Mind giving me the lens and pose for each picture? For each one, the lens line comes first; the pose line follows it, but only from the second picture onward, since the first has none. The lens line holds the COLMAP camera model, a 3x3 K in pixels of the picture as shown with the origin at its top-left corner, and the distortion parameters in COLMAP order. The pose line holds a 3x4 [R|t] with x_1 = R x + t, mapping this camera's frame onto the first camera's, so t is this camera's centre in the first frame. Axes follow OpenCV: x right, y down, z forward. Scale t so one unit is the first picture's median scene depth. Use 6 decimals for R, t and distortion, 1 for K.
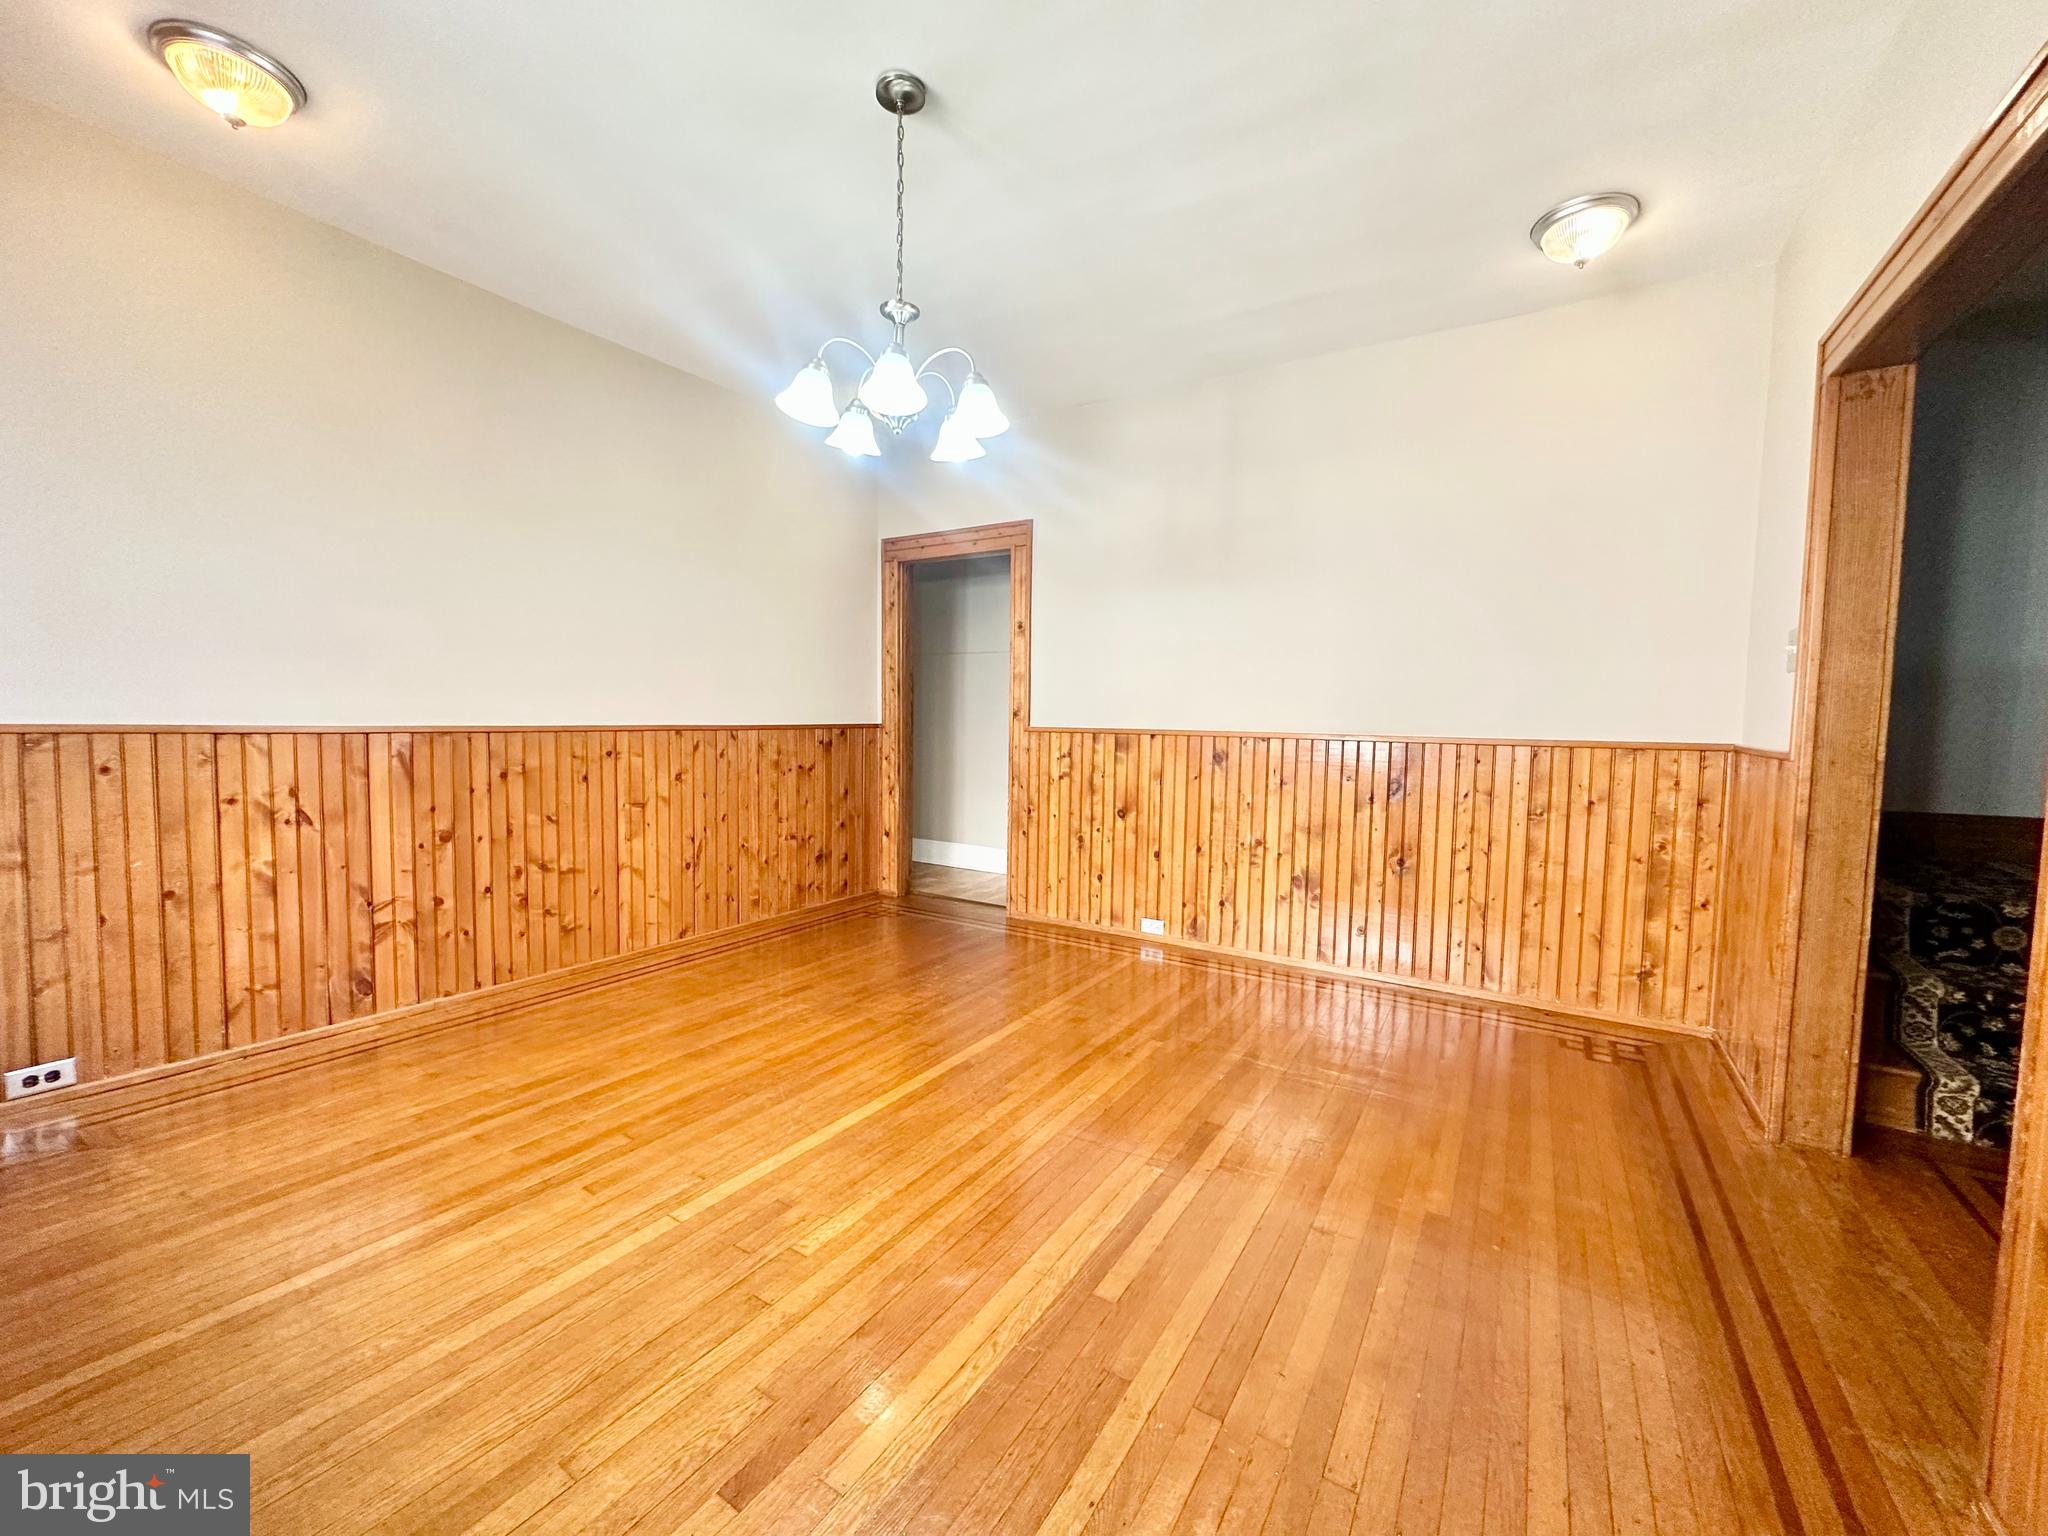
lens RADIAL K [[814.2, 0, 1023.6], [0, 814.2, 771.1], [0, 0, 1]] dist [-0.003055, 0.000653]
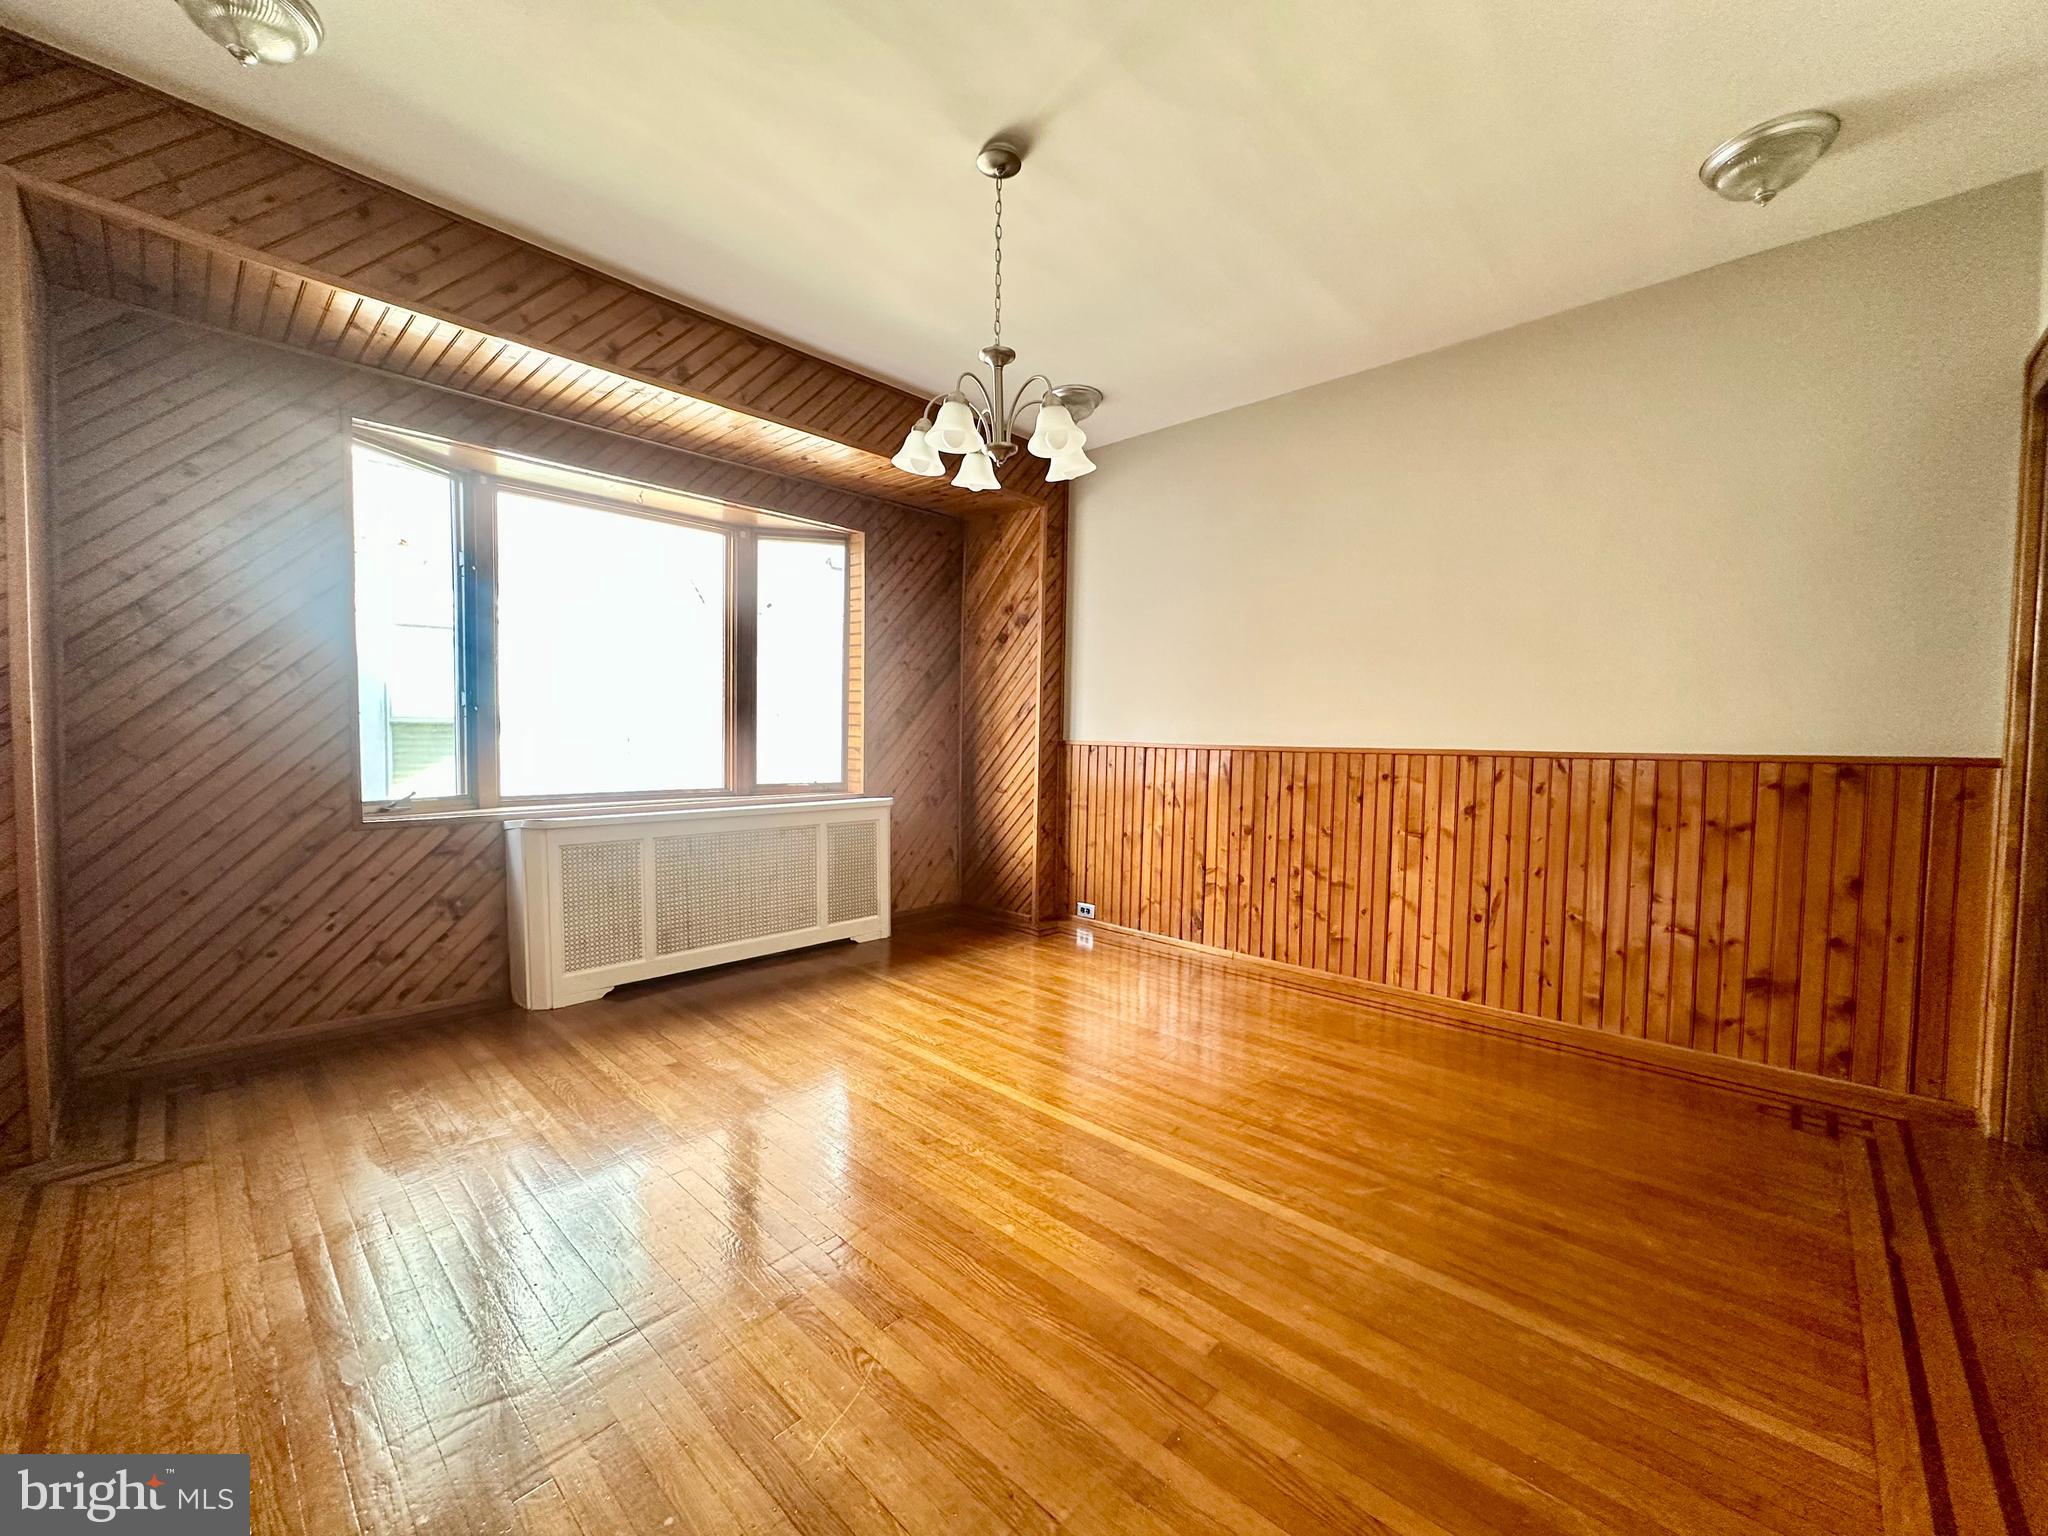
lens RADIAL K [[814.2, 0, 1027.4], [0, 814.2, 771.4], [0, 0, 1]] dist [-0.003055, 0.000653]
pose [[-0.188039, 0.024235, -0.981863, 0.591484], [-0.084640, 0.995577, 0.040783, -0.034684], [0.978508, 0.090774, -0.185156, 0.826150]]
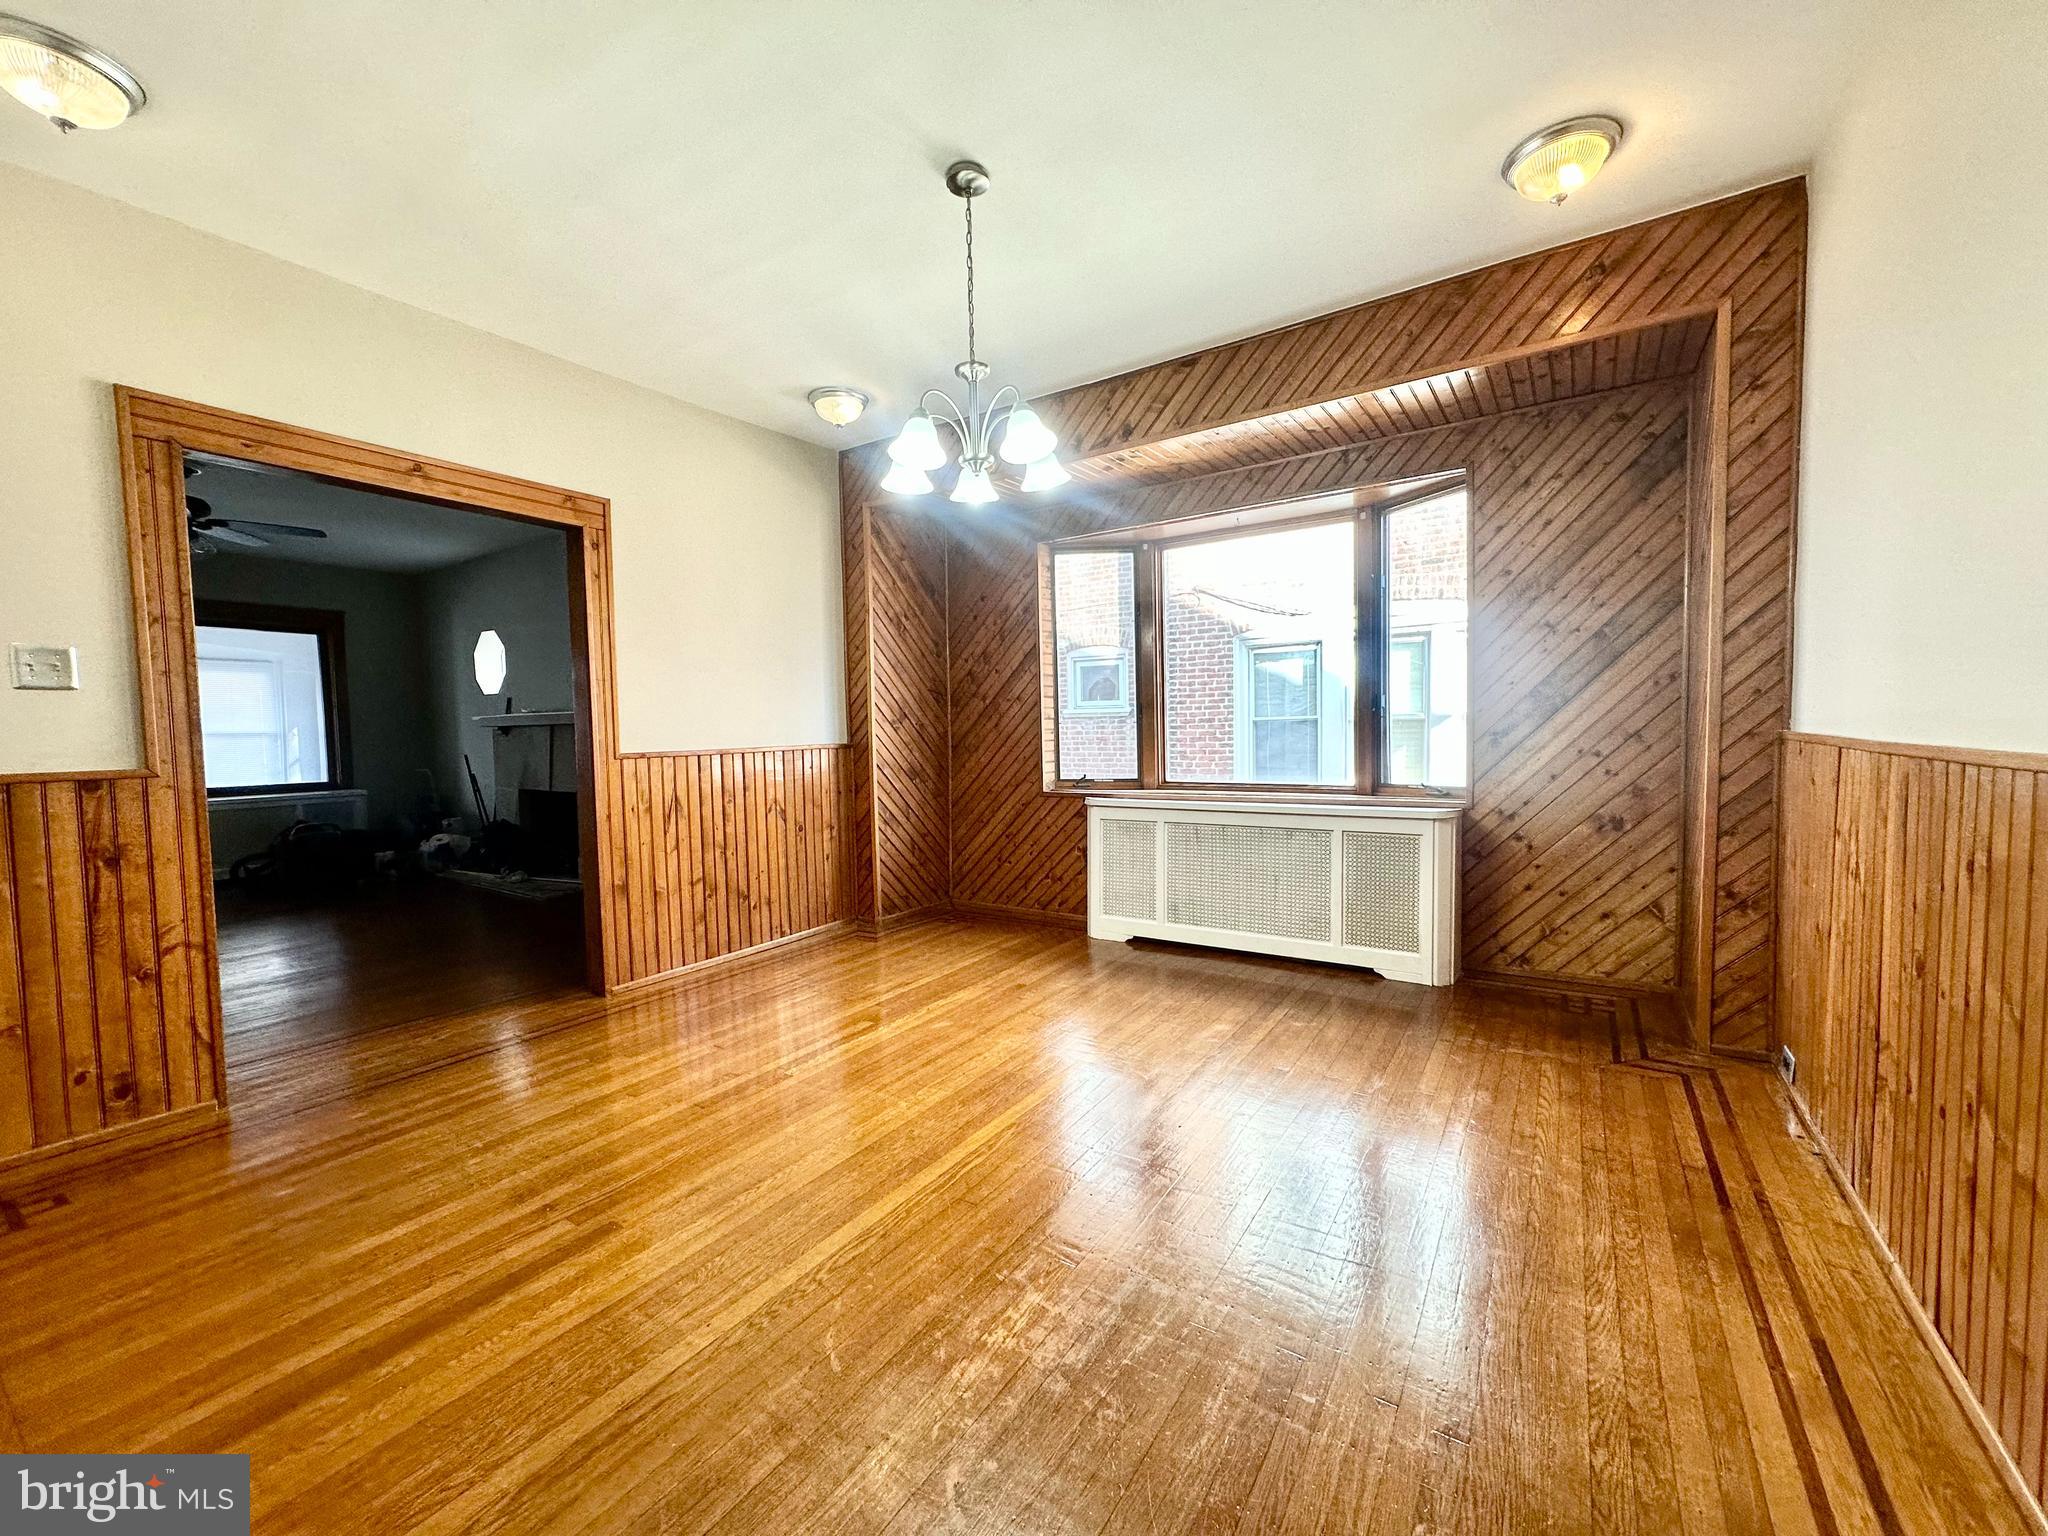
lens RADIAL K [[814.2, 0, 1024.3], [0, 814.2, 762.8], [0, 0, 1]] dist [-0.003055, 0.000653]
pose [[-0.999581, 0.007360, 0.027982, -0.162238], [0.010504, 0.993432, 0.113937, -0.099620], [-0.026960, 0.114184, -0.993094, 1.399940]]
